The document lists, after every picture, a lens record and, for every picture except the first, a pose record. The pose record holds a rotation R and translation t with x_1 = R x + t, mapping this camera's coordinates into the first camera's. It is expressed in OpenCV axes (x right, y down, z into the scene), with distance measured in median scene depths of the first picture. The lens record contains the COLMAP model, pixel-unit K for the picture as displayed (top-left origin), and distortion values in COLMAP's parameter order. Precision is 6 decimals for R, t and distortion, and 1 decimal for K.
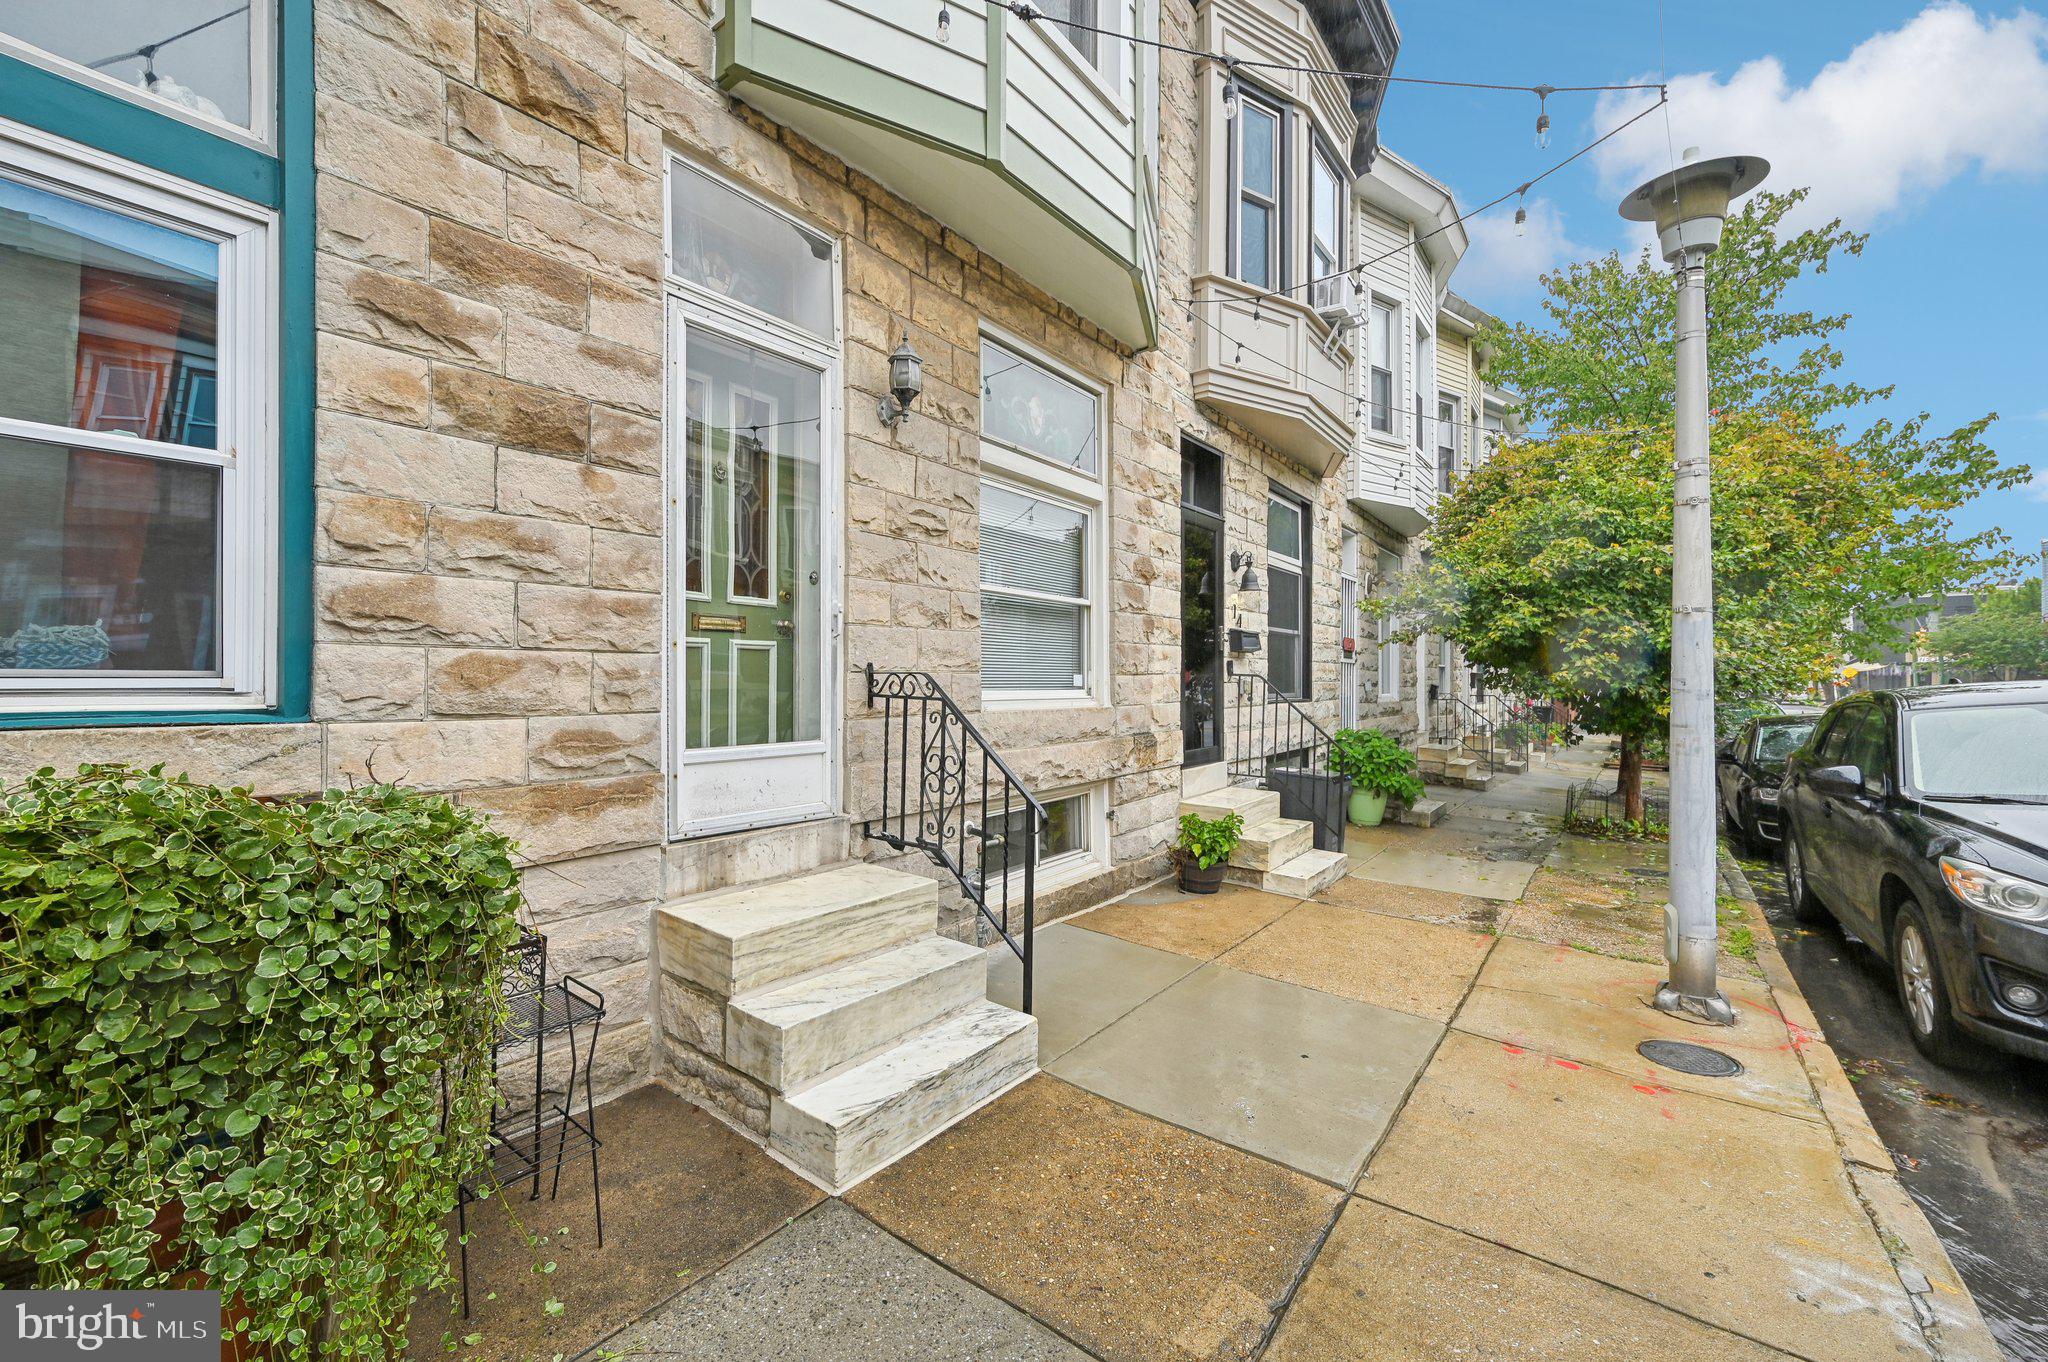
lens RADIAL K [[824.7, 0, 1035.0], [0, 824.7, 684.0], [0, 0, 1]] dist [-0.003600, -0.000196]
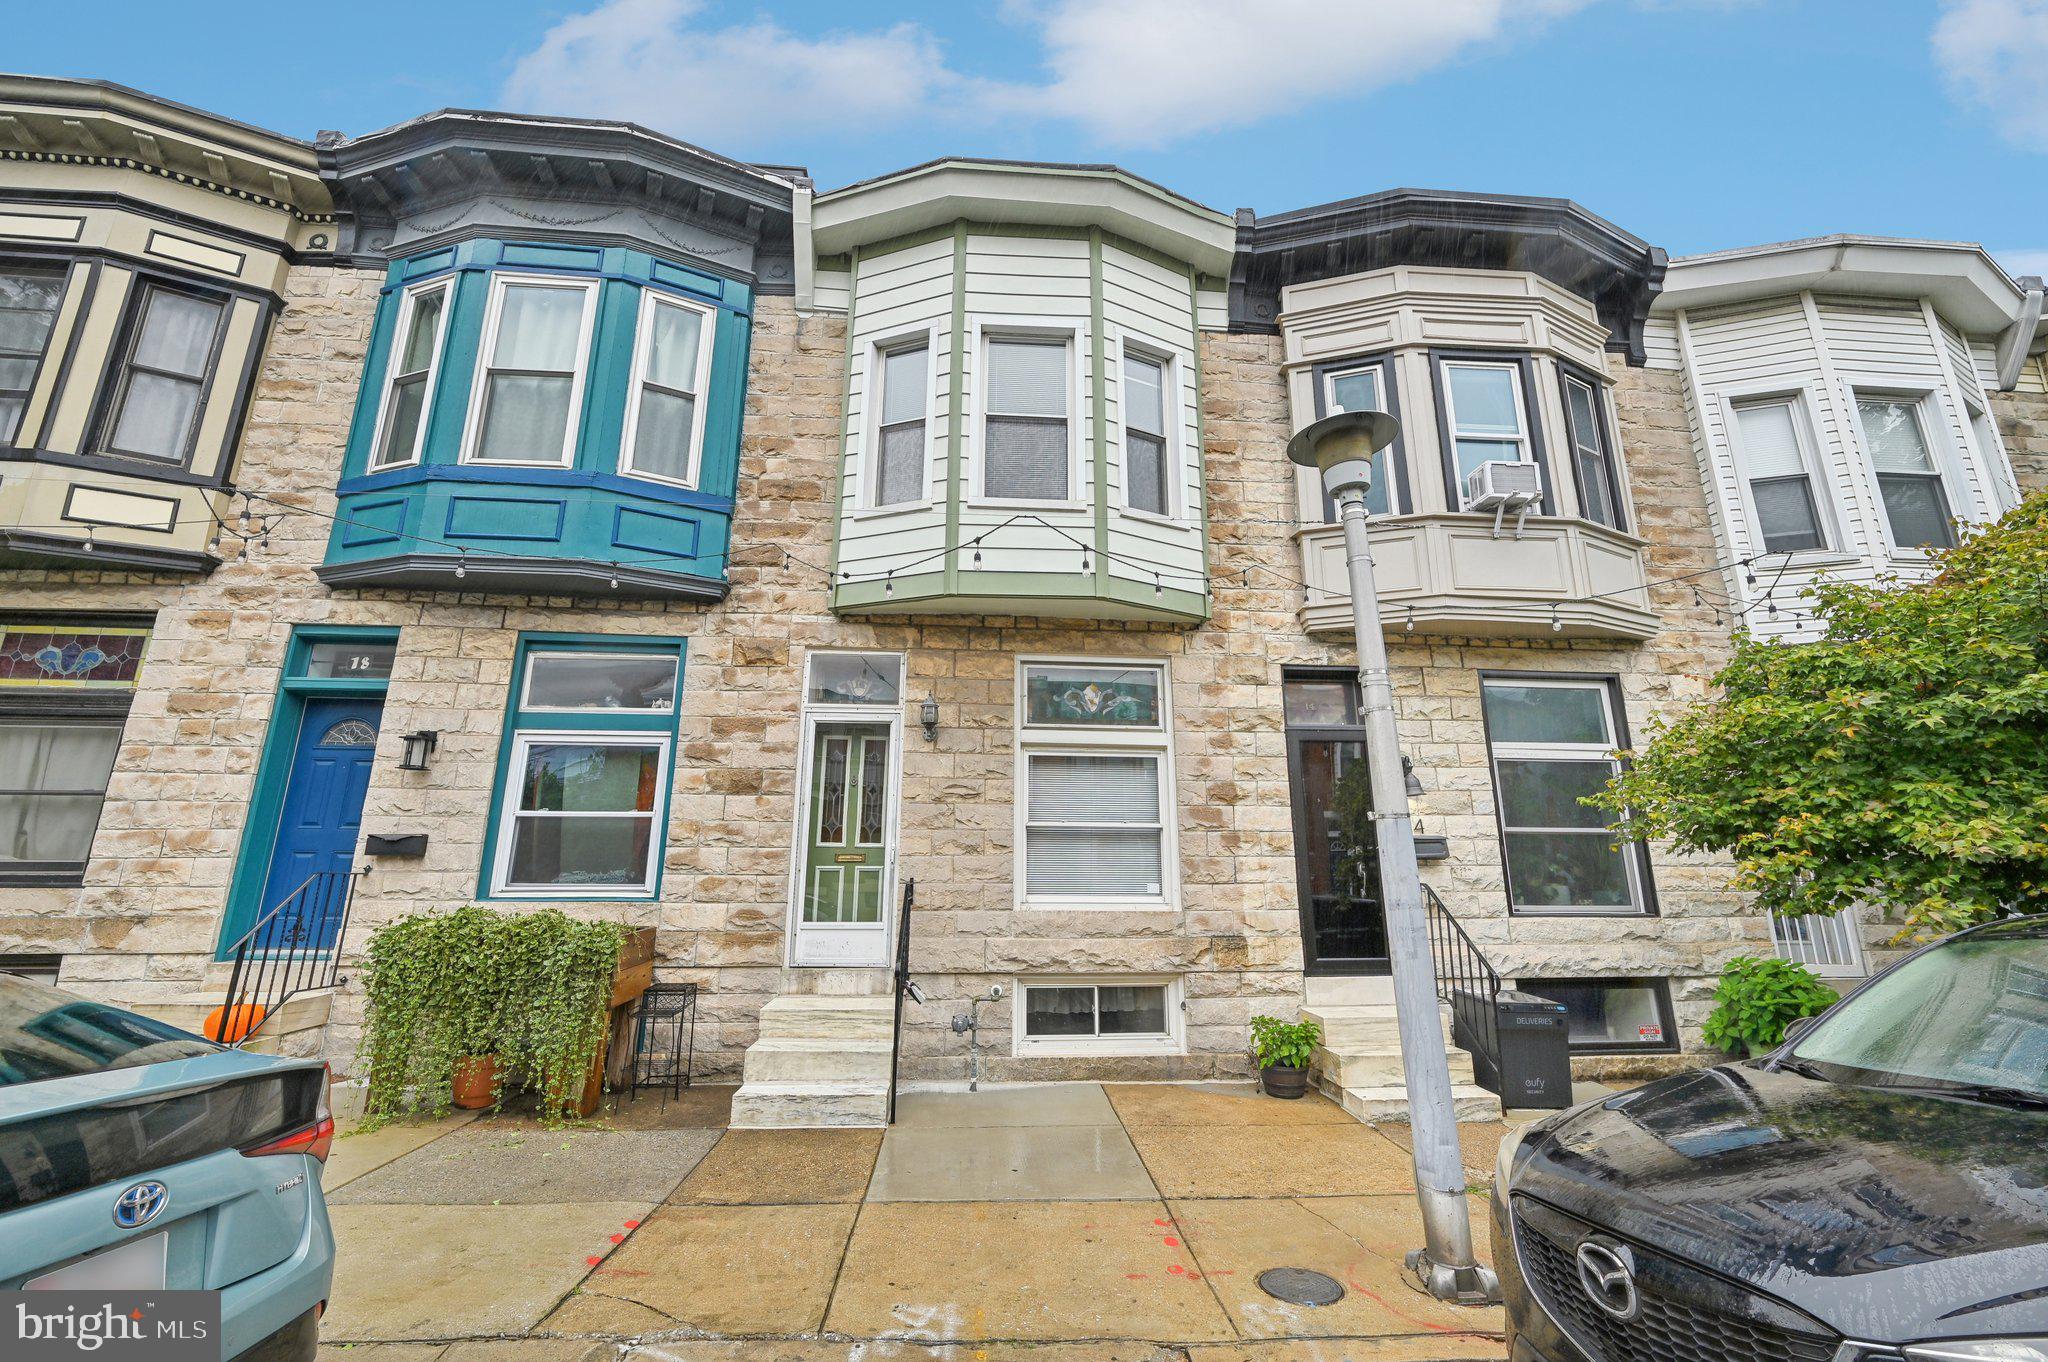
lens RADIAL K [[824.7, 0, 1035.0], [0, 824.7, 684.0], [0, 0, 1]] dist [-0.003600, -0.000196]
pose [[0.653018, -0.180726, -0.735462, 1.428040], [-0.005137, 0.970031, -0.242928, -0.000948], [0.757325, 0.162415, 0.632520, 0.023558]]
